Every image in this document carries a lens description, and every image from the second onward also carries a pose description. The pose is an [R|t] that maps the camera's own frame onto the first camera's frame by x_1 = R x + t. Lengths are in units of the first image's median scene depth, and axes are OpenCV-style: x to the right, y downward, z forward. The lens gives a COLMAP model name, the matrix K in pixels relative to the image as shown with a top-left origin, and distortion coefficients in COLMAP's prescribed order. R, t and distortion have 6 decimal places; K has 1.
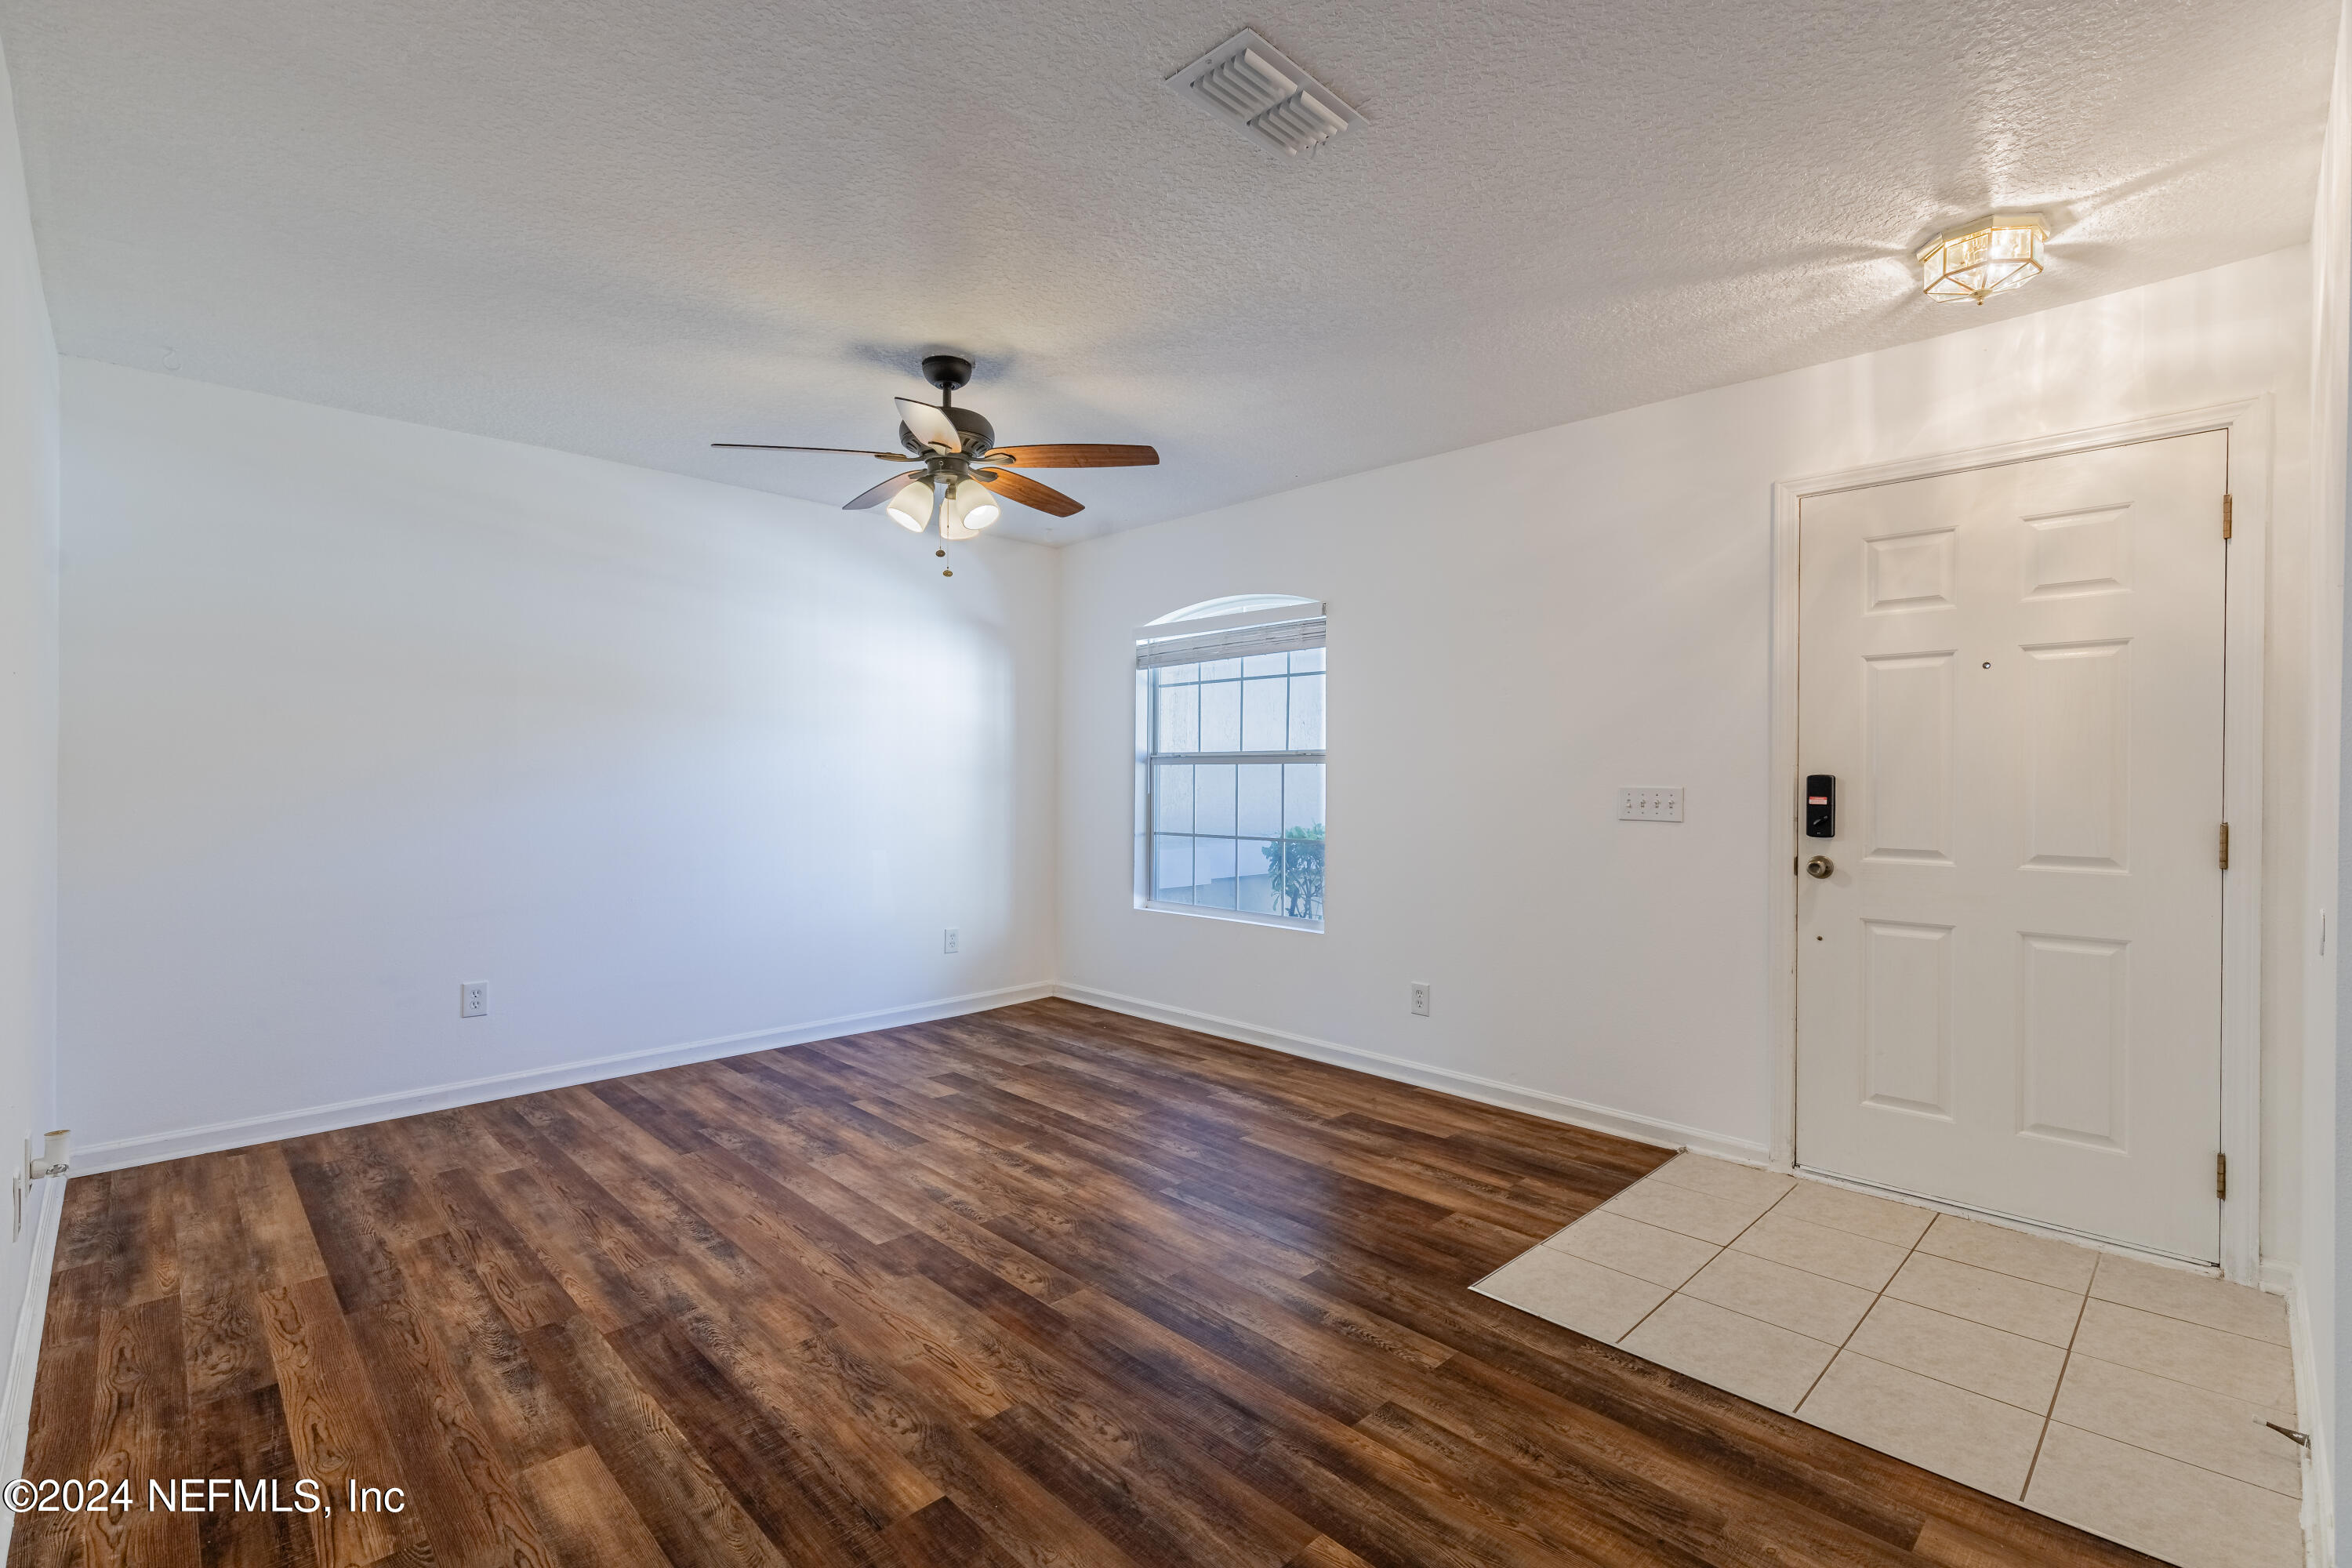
lens RADIAL K [[1052.1, 0, 1178.4], [0, 1052.1, 776.1], [0, 0, 1]] dist [0.009274, -0.001744]
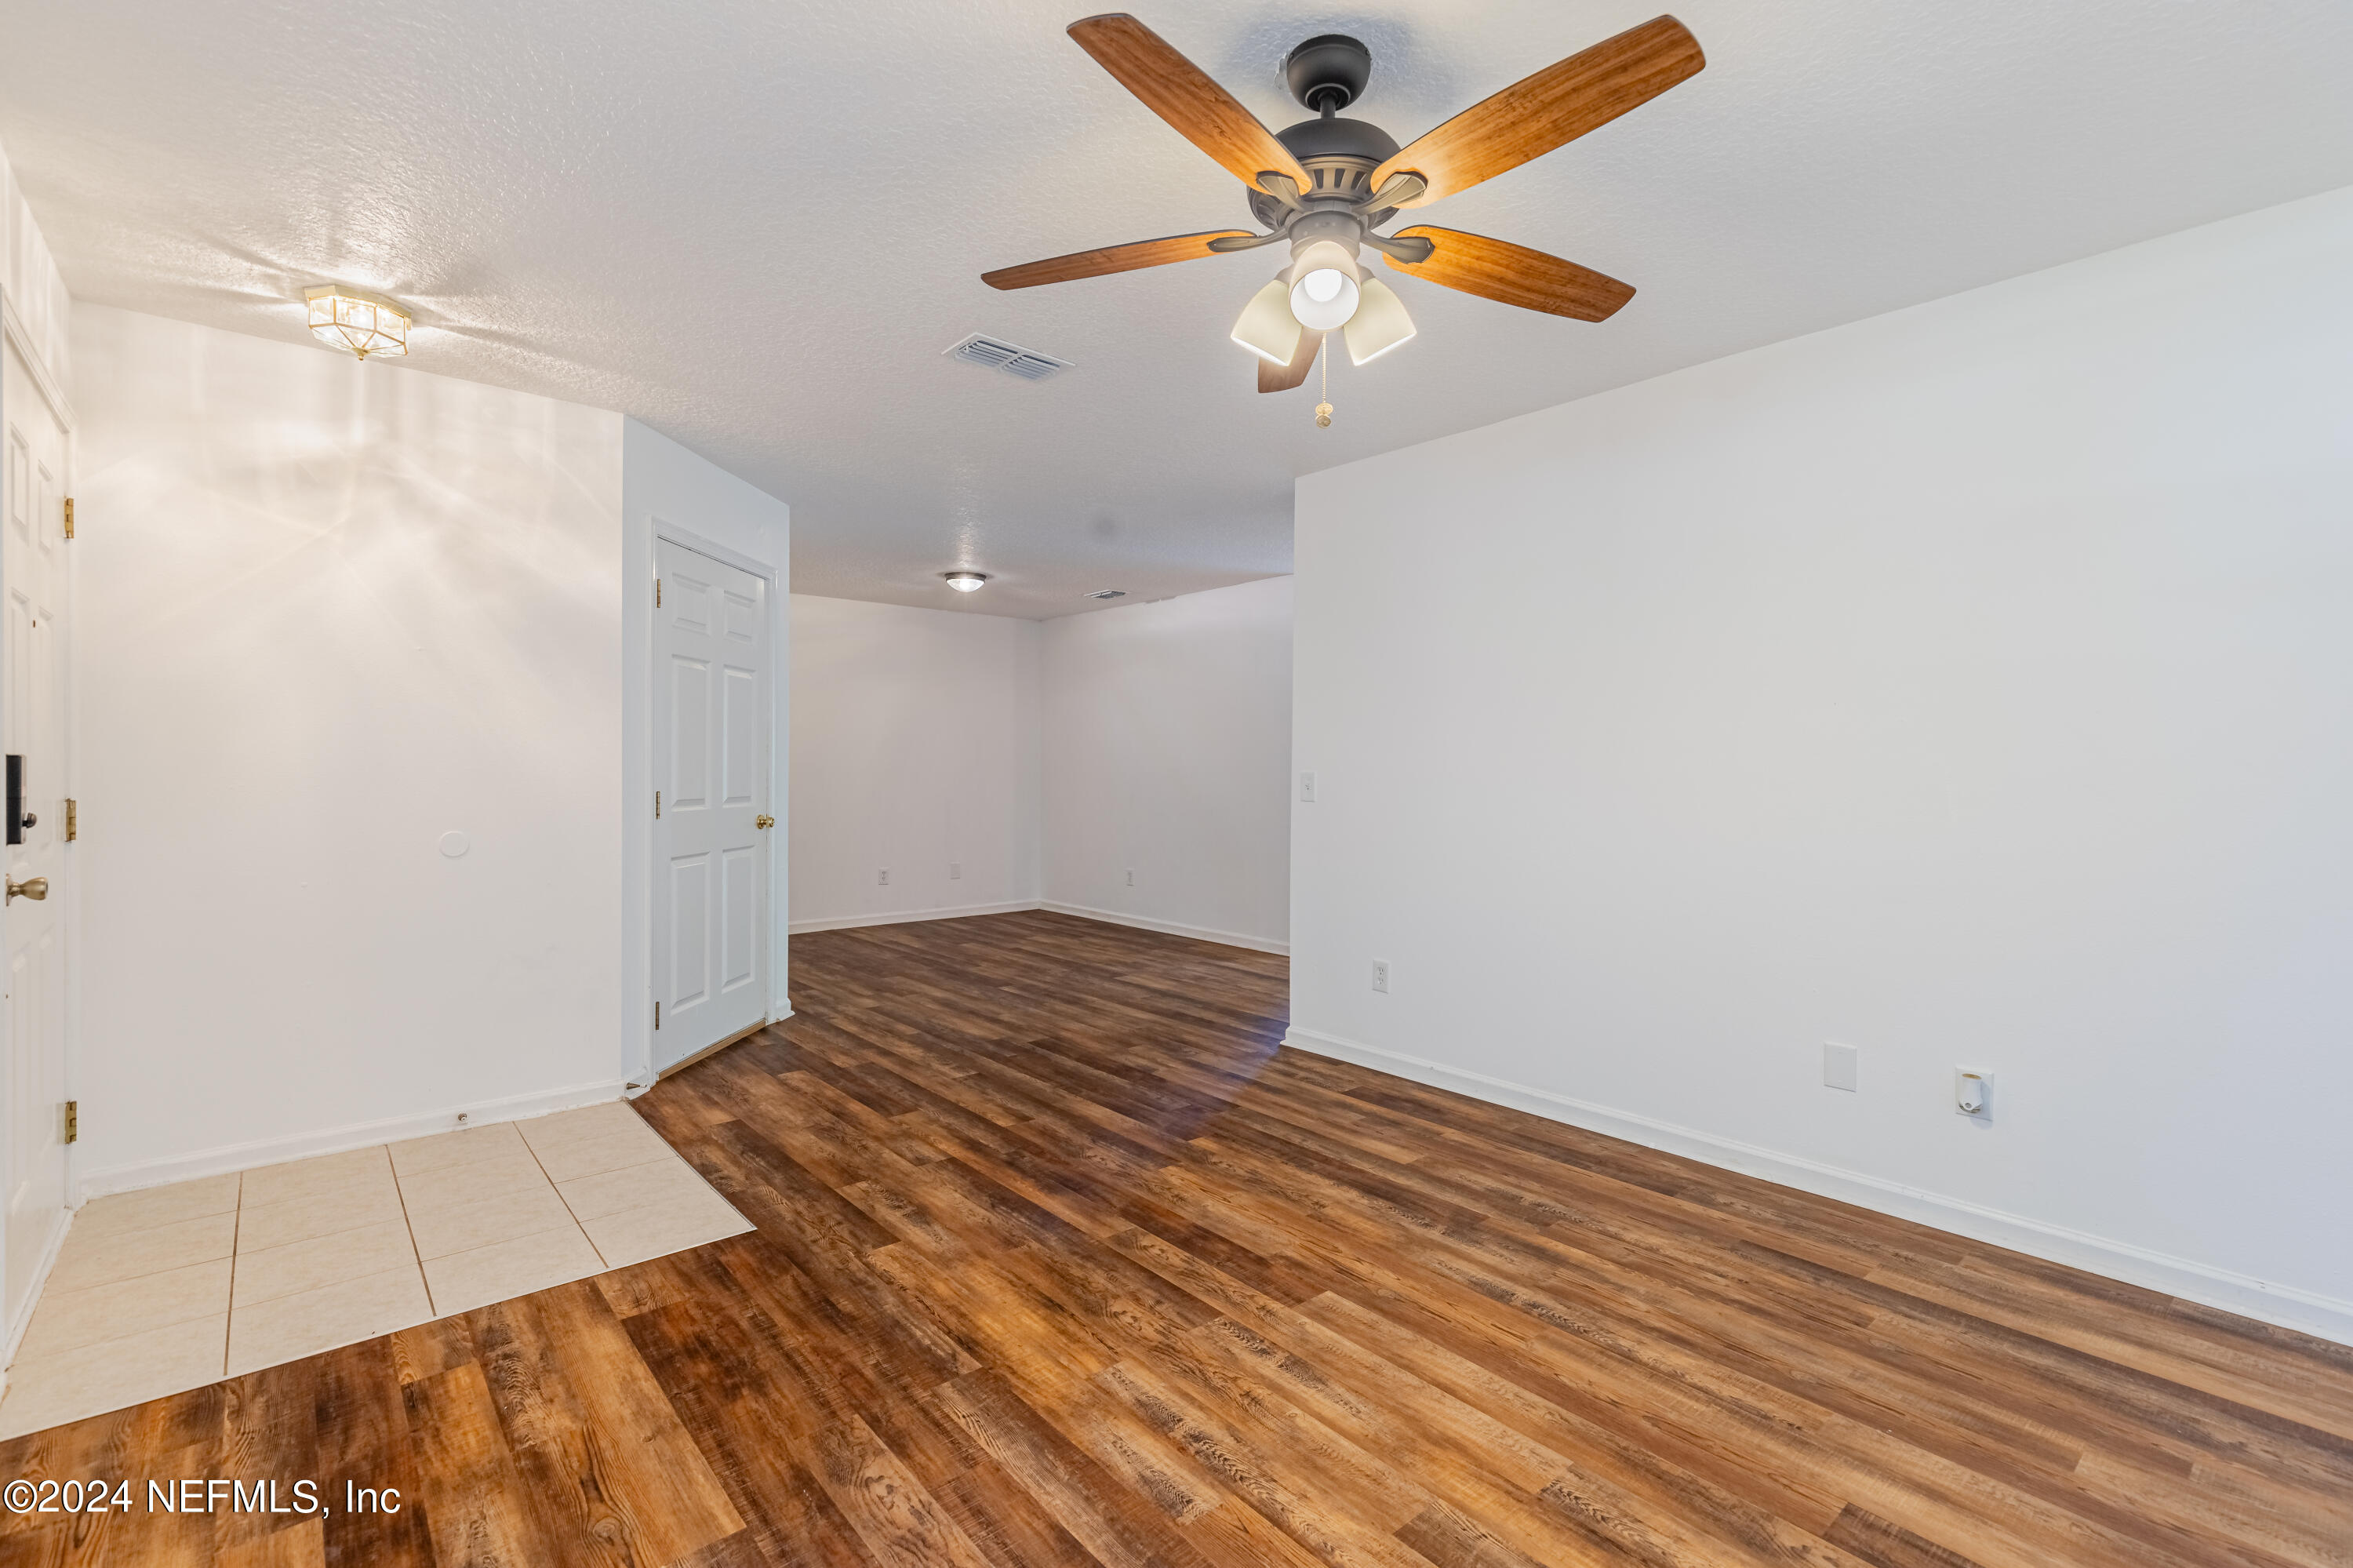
lens RADIAL K [[1055.5, 0, 1177.2], [0, 1055.5, 778.0], [0, 0, 1]] dist [0.012684, -0.004589]
pose [[-0.997376, -0.009948, 0.071714, -0.189473], [-0.009242, 0.999906, 0.010162, 0.000245], [-0.071808, 0.009473, -0.997374, 1.654946]]
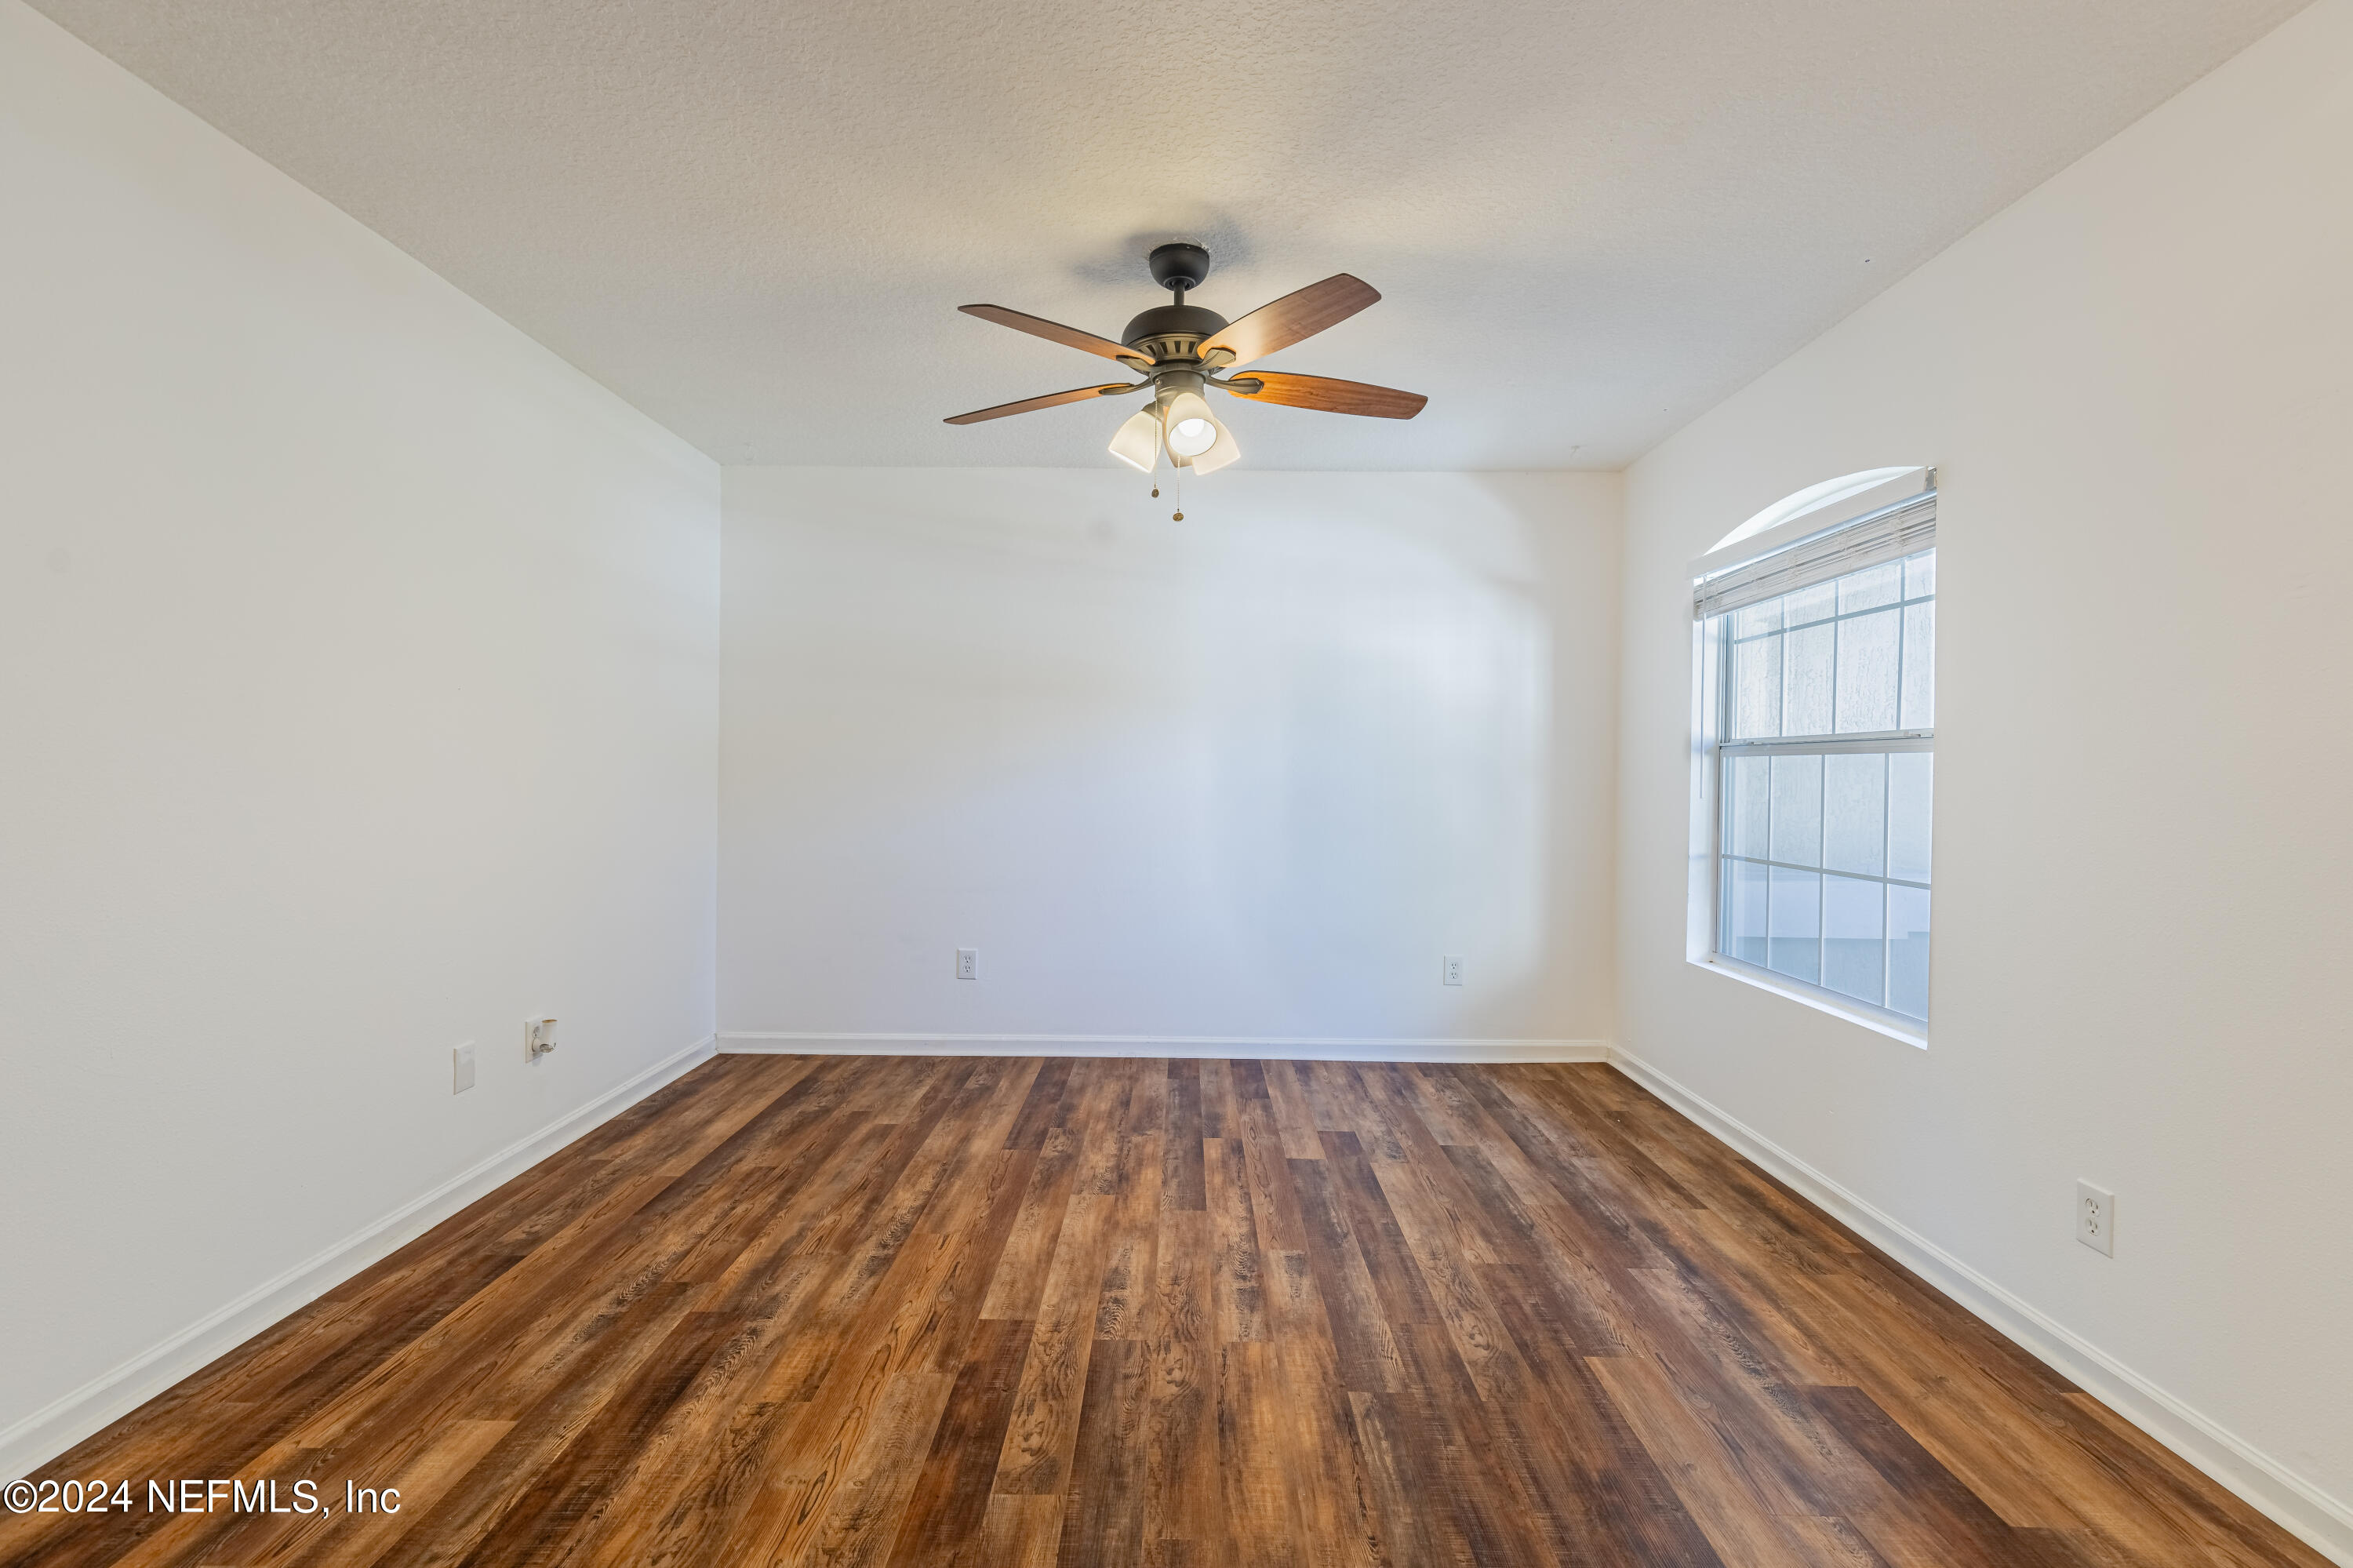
lens RADIAL K [[1055.5, 0, 1177.2], [0, 1055.5, 778.0], [0, 0, 1]] dist [0.012684, -0.004589]
pose [[0.707847, 0.009598, -0.706301, 0.368121], [-0.007697, 0.999953, 0.005874, 0.003311], [0.706324, 0.001279, 0.707887, 0.443105]]
